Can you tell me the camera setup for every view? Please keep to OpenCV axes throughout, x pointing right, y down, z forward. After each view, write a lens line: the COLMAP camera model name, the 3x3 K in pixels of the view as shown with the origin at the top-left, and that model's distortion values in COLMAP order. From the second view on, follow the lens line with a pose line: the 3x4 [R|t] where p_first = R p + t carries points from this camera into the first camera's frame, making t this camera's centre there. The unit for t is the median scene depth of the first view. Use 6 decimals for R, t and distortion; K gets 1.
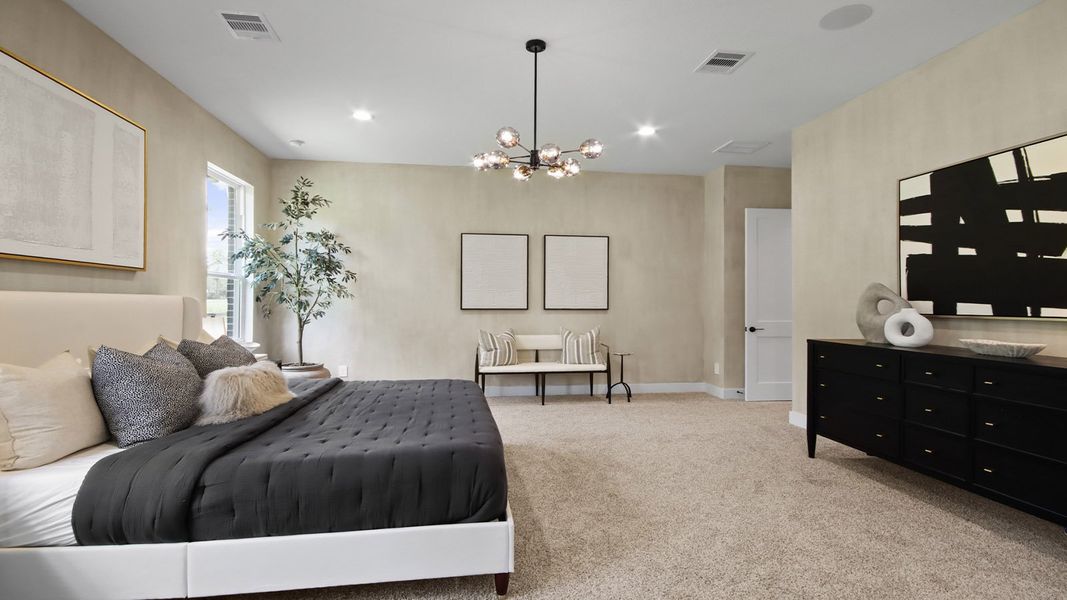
lens RADIAL K [[495.9, 0, 533.5], [0, 495.9, 300.0], [0, 0, 1]] dist [0.001929, 0.000387]
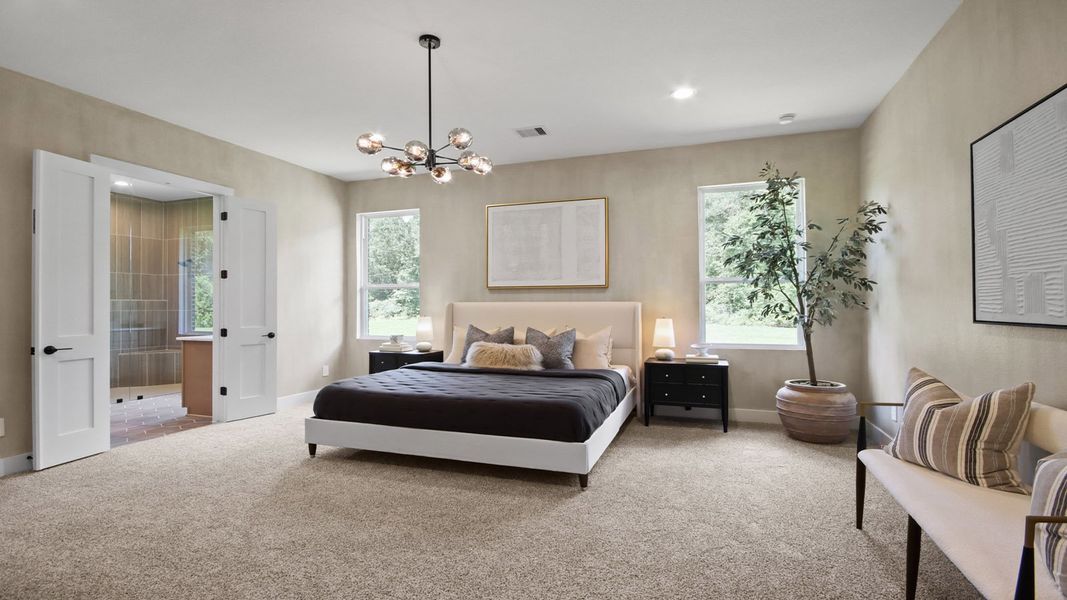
lens RADIAL K [[495.9, 0, 533.5], [0, 495.9, 300.0], [0, 0, 1]] dist [0.001929, 0.000387]
pose [[-0.469523, -0.009964, -0.882864, 0.829546], [0.004439, 0.999897, -0.013646, 0.005105], [0.882909, -0.010326, -0.469430, 1.779612]]
